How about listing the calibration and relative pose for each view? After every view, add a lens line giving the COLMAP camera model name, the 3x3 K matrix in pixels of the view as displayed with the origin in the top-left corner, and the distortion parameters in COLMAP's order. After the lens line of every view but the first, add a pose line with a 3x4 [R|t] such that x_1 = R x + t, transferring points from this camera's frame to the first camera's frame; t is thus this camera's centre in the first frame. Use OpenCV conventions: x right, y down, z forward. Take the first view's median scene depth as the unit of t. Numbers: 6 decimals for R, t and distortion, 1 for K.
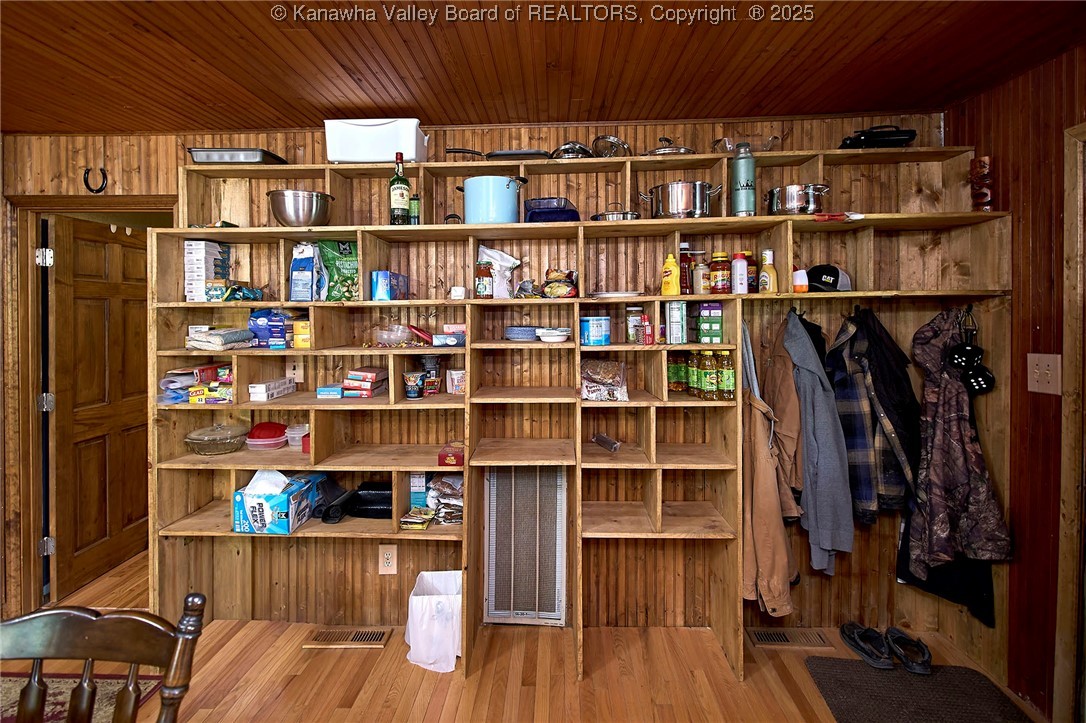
lens RADIAL K [[551.7, 0, 521.5], [0, 551.7, 313.4], [0, 0, 1]] dist [0.011828, -0.022871]
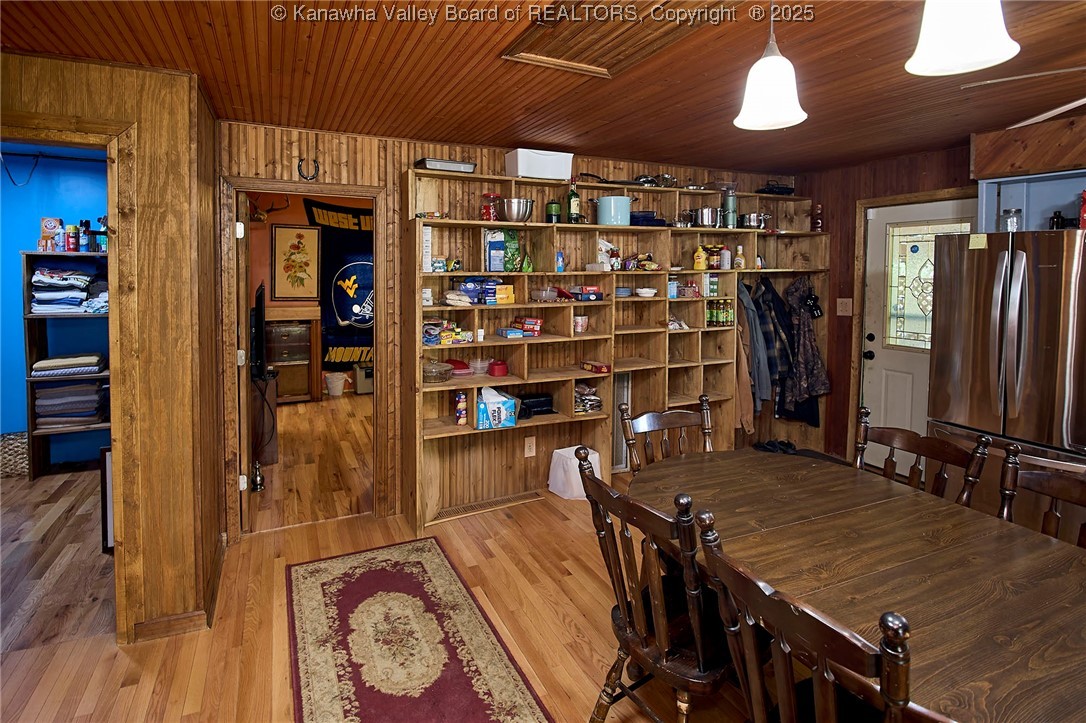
lens RADIAL K [[585.9, 0, 542.4], [0, 585.9, 294.7], [0, 0, 1]] dist [-0.064000, 0.000141]
pose [[0.880776, -0.013148, 0.473350, -1.058889], [-0.004804, 0.999315, 0.036696, -0.018519], [-0.473508, -0.034594, 0.880110, -0.415642]]
